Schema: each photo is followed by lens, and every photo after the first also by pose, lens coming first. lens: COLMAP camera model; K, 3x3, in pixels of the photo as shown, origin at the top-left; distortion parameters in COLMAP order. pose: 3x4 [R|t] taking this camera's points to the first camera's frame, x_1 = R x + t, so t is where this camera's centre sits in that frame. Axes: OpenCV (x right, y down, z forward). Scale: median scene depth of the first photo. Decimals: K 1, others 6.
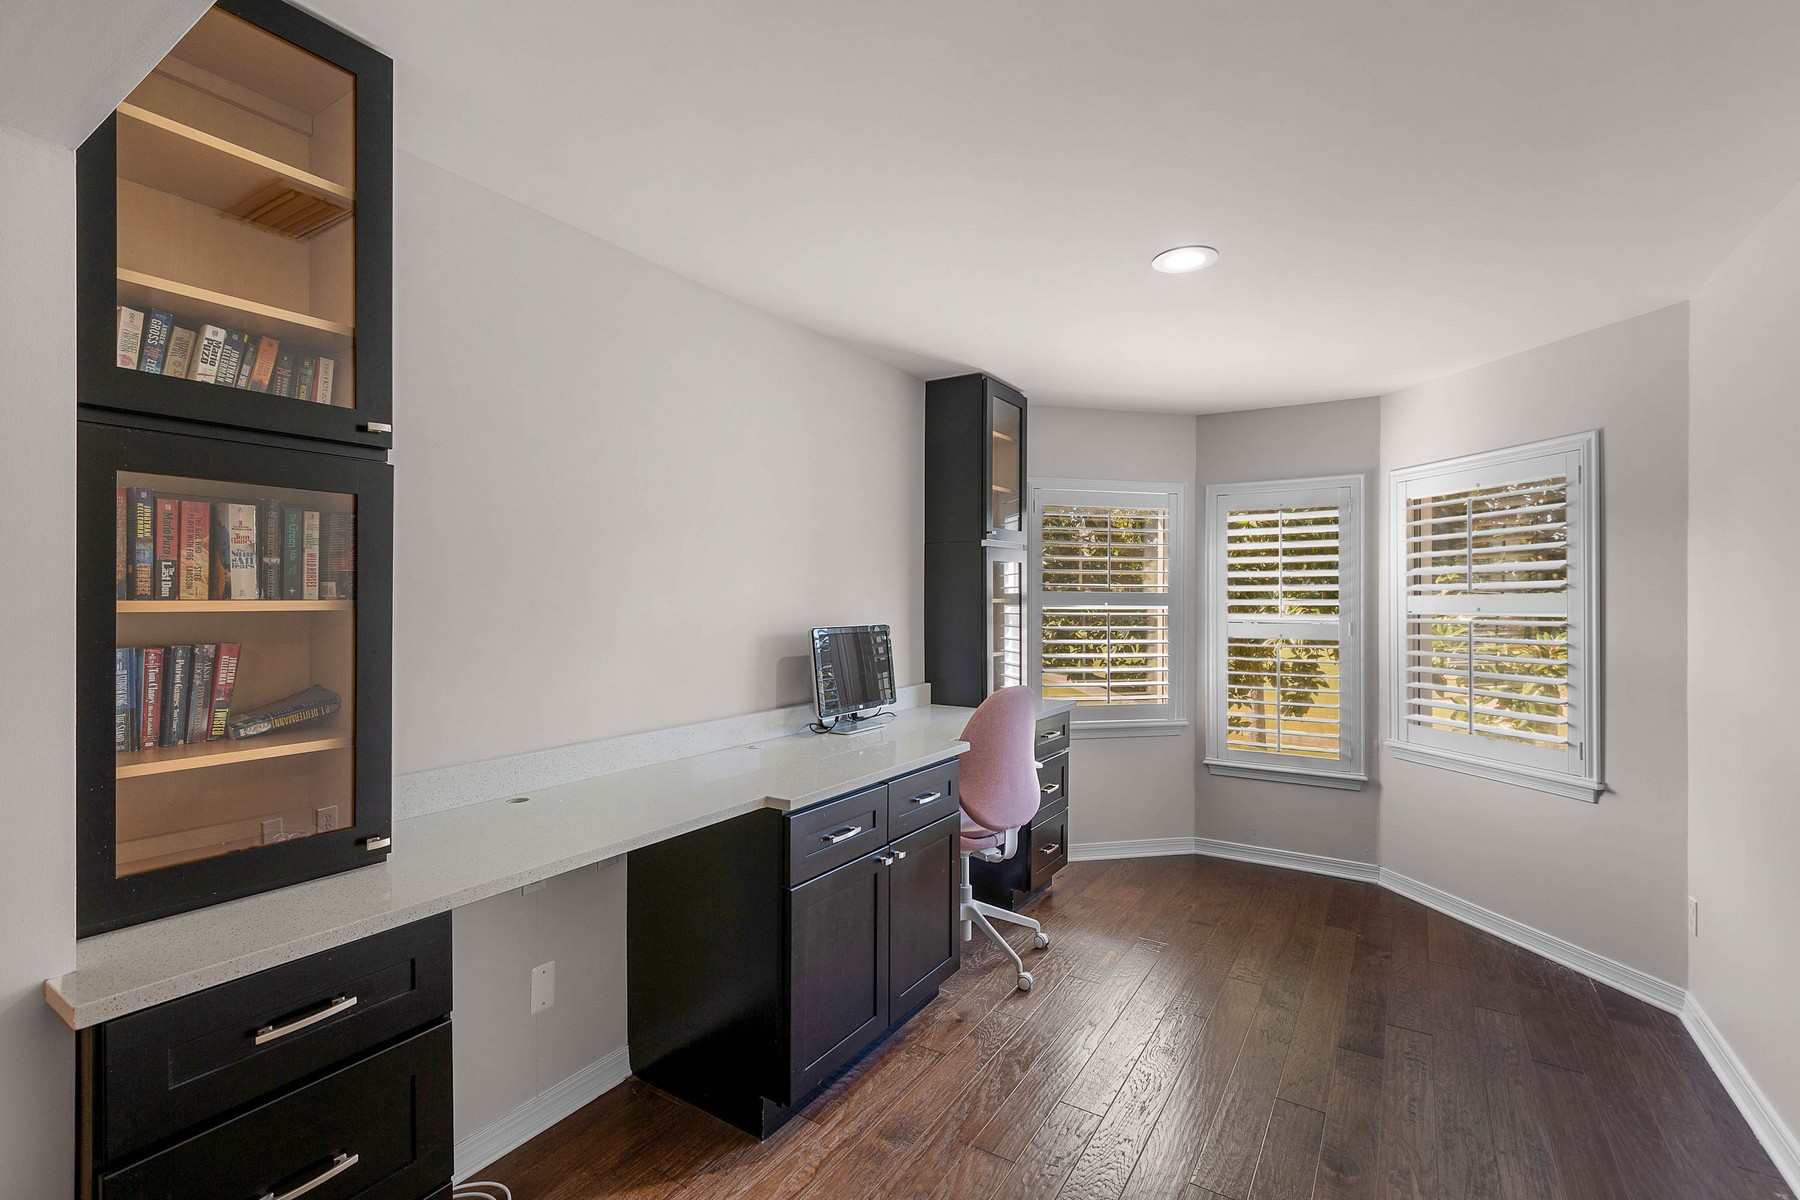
lens RADIAL K [[809.0, 0, 898.4], [0, 809.0, 591.1], [0, 0, 1]] dist [0.020172, 0.000154]
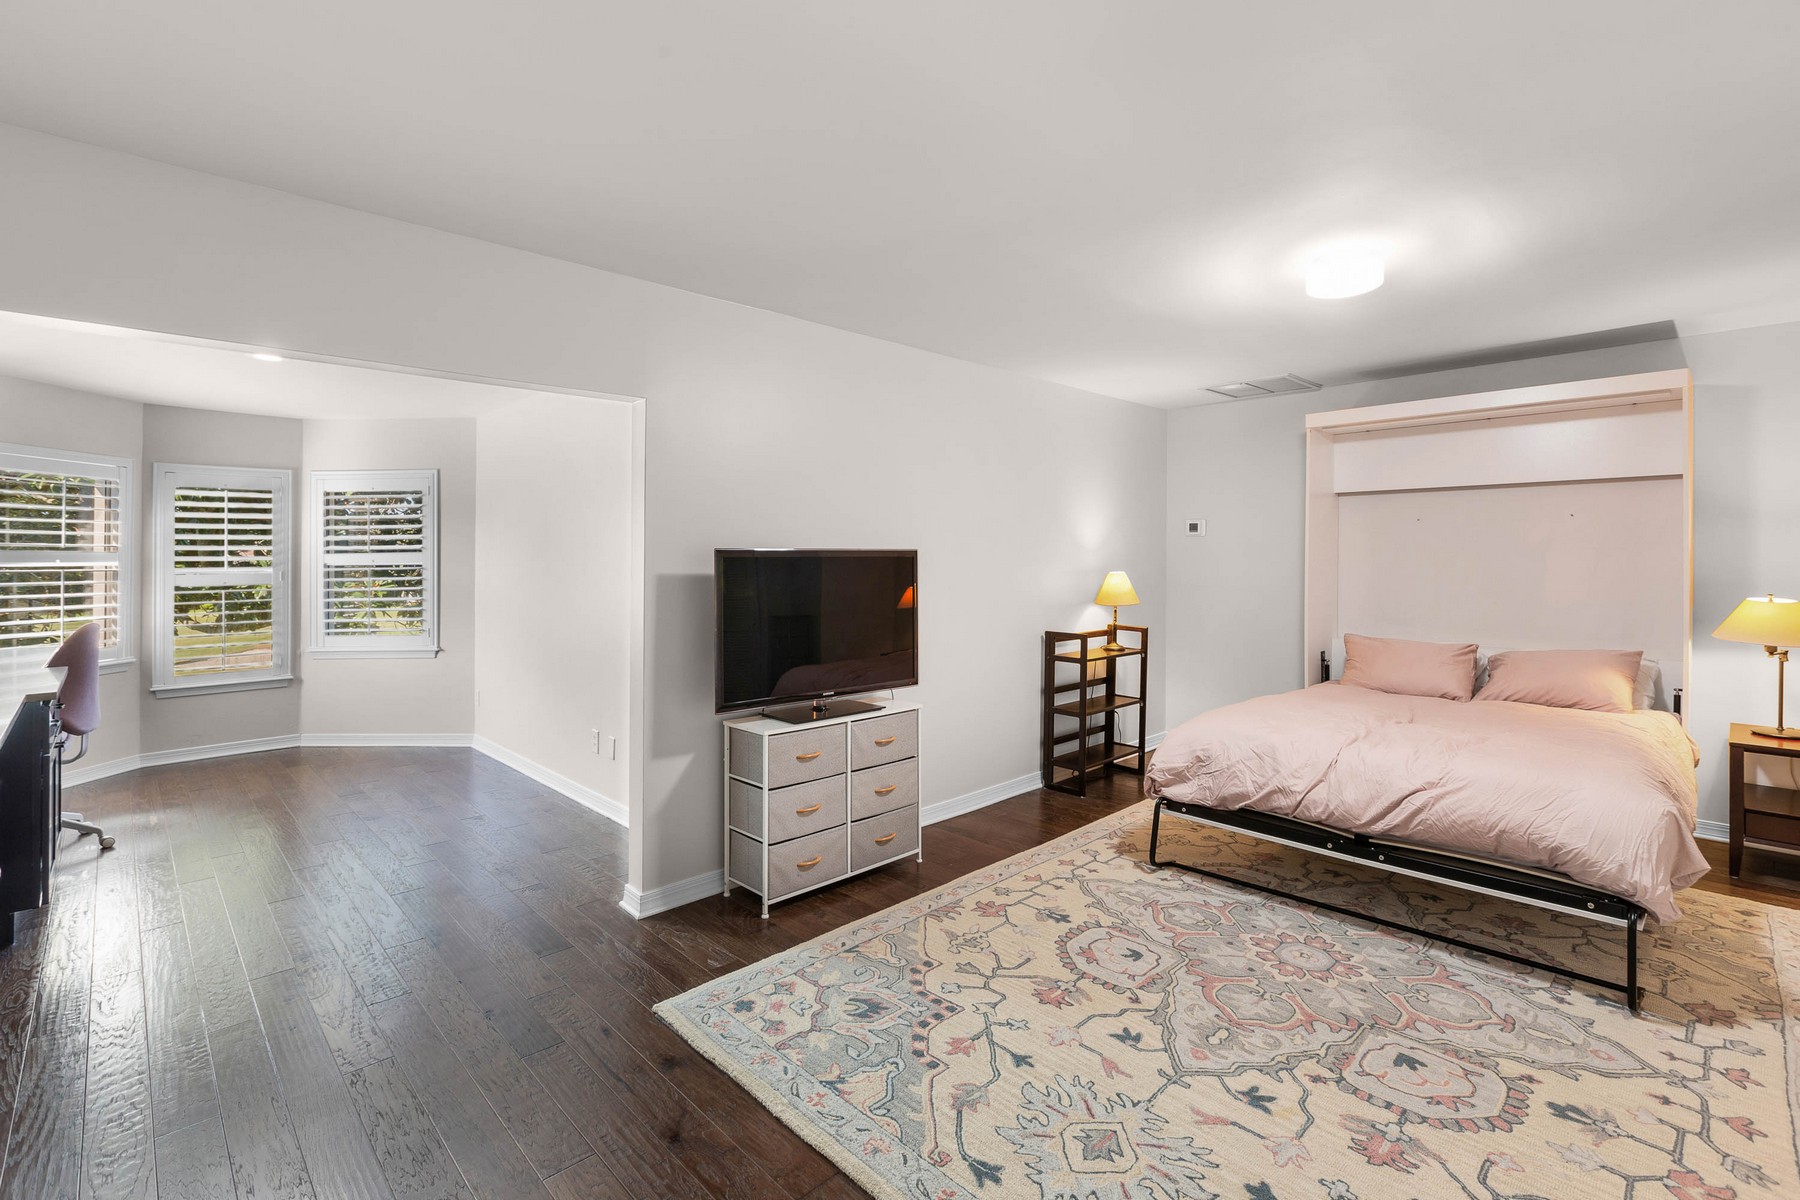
lens RADIAL K [[814.1, 0, 900.3], [0, 814.1, 552.1], [0, 0, 1]] dist [0.000743, 0.000104]
pose [[0.225819, 0.003492, 0.974163, -0.612202], [-0.004840, 0.999985, -0.002463, 0.001375], [-0.974157, -0.004159, 0.225832, -0.404284]]
